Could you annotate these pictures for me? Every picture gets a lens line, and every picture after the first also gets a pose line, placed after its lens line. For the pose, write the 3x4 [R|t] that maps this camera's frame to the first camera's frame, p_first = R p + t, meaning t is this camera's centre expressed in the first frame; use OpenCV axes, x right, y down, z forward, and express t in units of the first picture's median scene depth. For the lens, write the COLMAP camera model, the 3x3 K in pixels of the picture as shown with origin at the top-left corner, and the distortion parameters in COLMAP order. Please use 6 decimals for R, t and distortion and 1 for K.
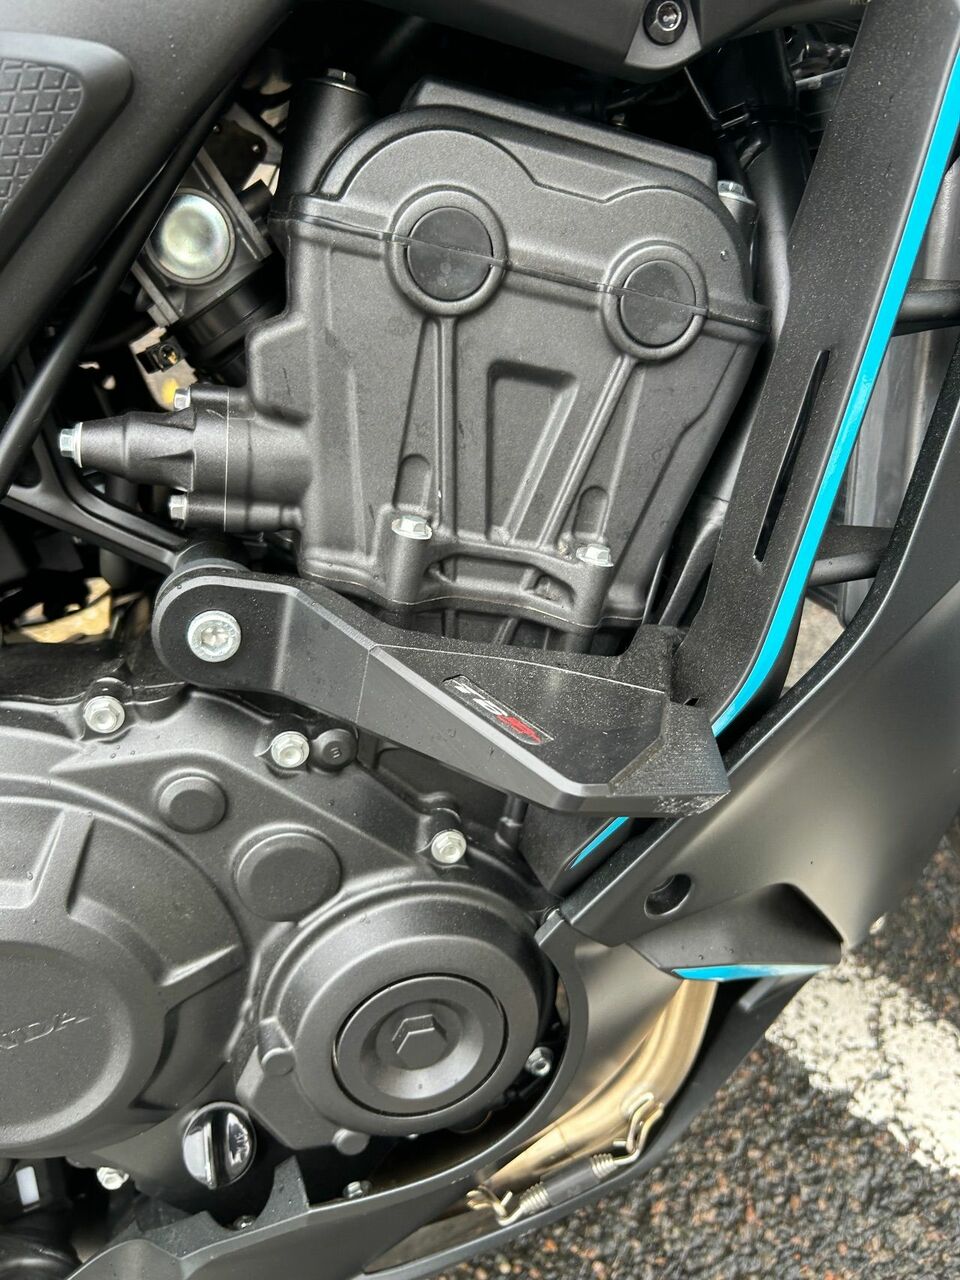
lens RADIAL K [[967.9, 0, 482.3], [0, 967.9, 646.6], [0, 0, 1]] dist [0.040801, -0.041827]
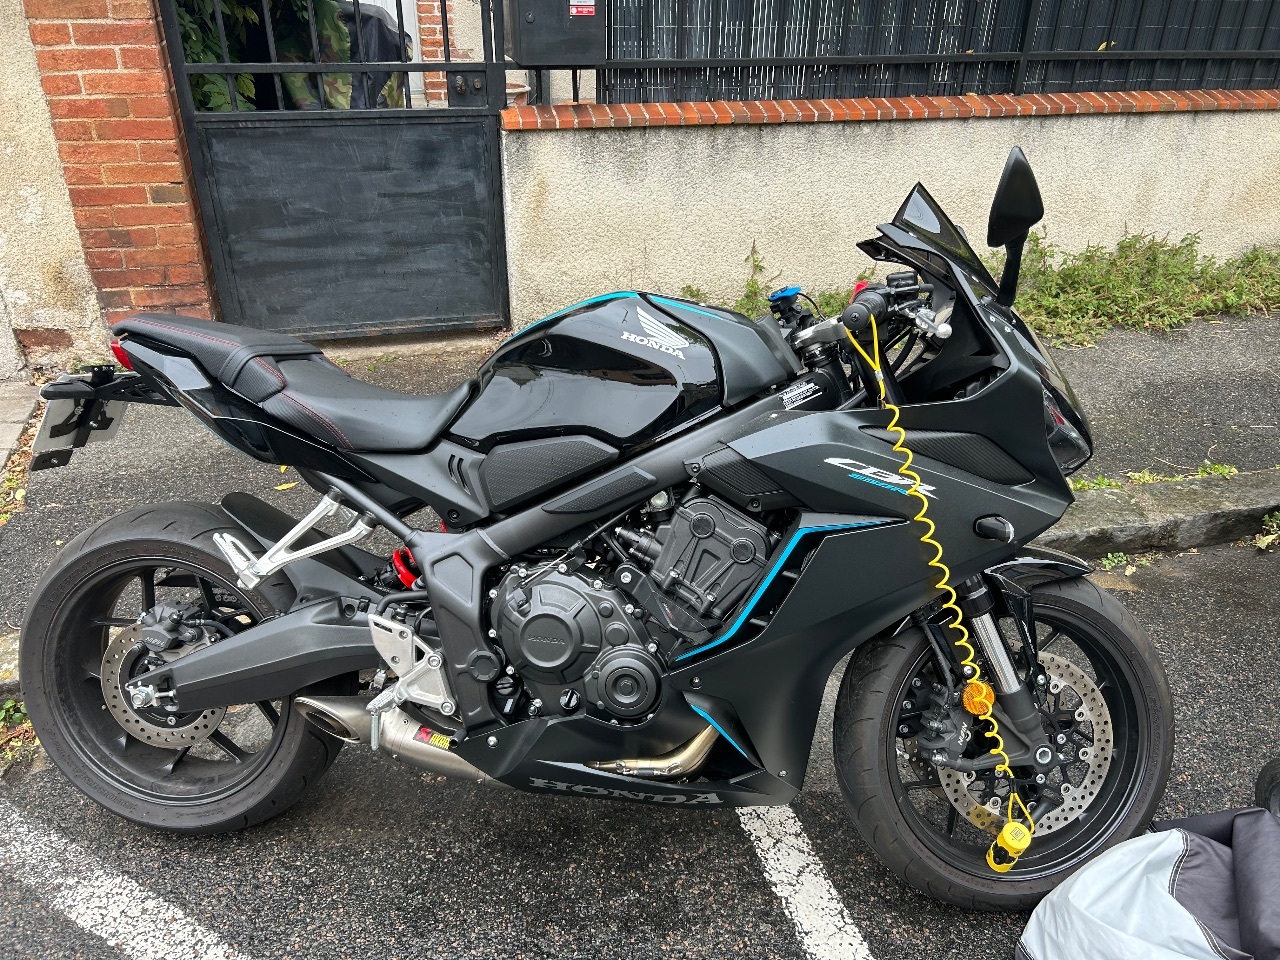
lens RADIAL K [[967.9, 0, 635.3], [0, 967.9, 486.9], [0, 0, 1]] dist [0.040801, -0.041827]
pose [[0.875987, 0.371550, -0.307567, 0.957540], [-0.434462, 0.884777, -0.168560, 0.339756], [0.209499, 0.281283, 0.936477, -3.224280]]
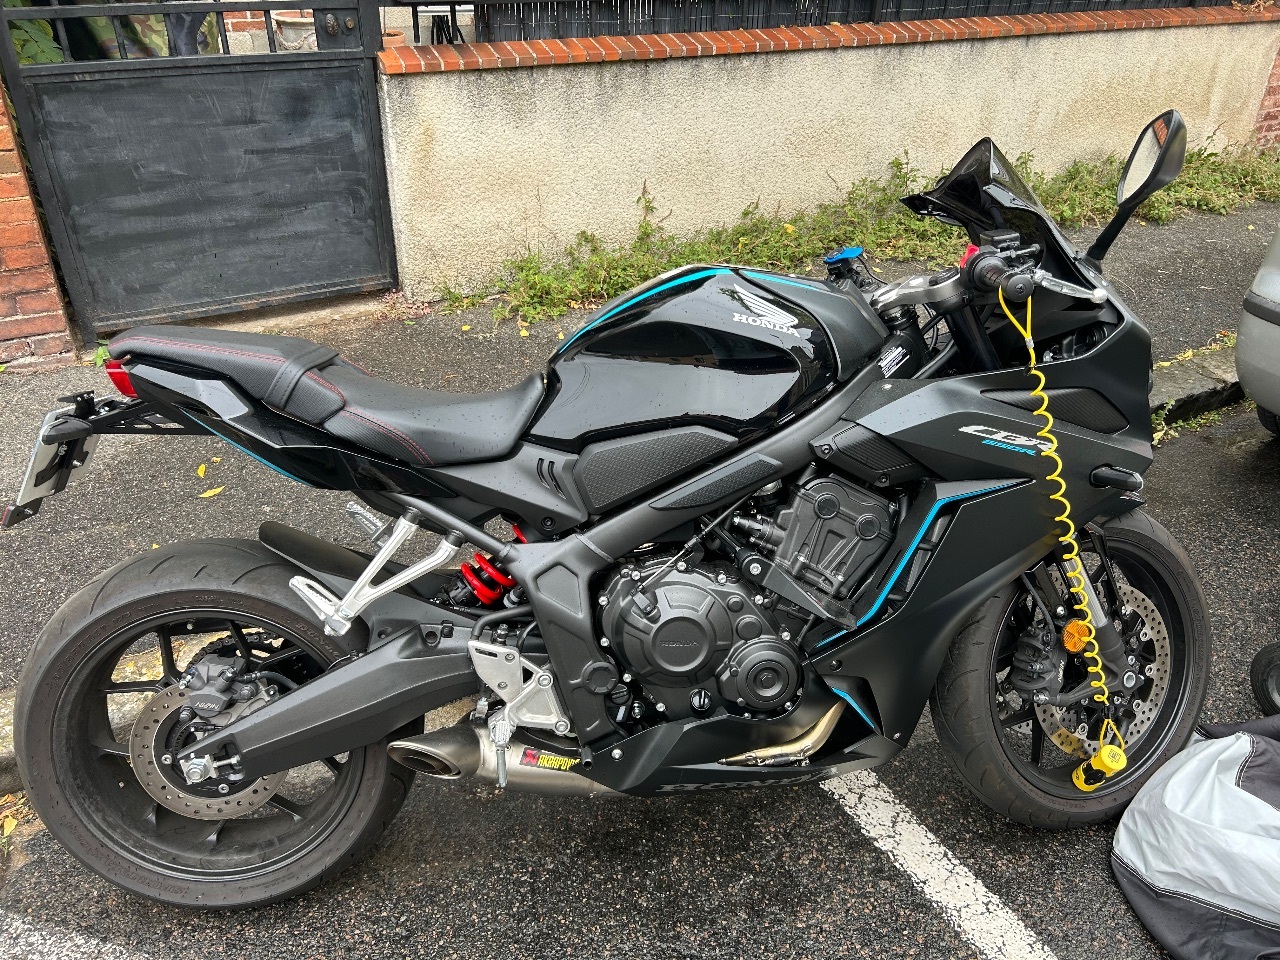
lens RADIAL K [[967.9, 0, 615.8], [0, 967.9, 468.1], [0, 0, 1]] dist [0.040801, -0.041827]
pose [[0.953918, 0.284613, -0.095059, -0.547949], [-0.298193, 0.934490, -0.194446, 0.570762], [0.033489, 0.213832, 0.976296, -3.251236]]
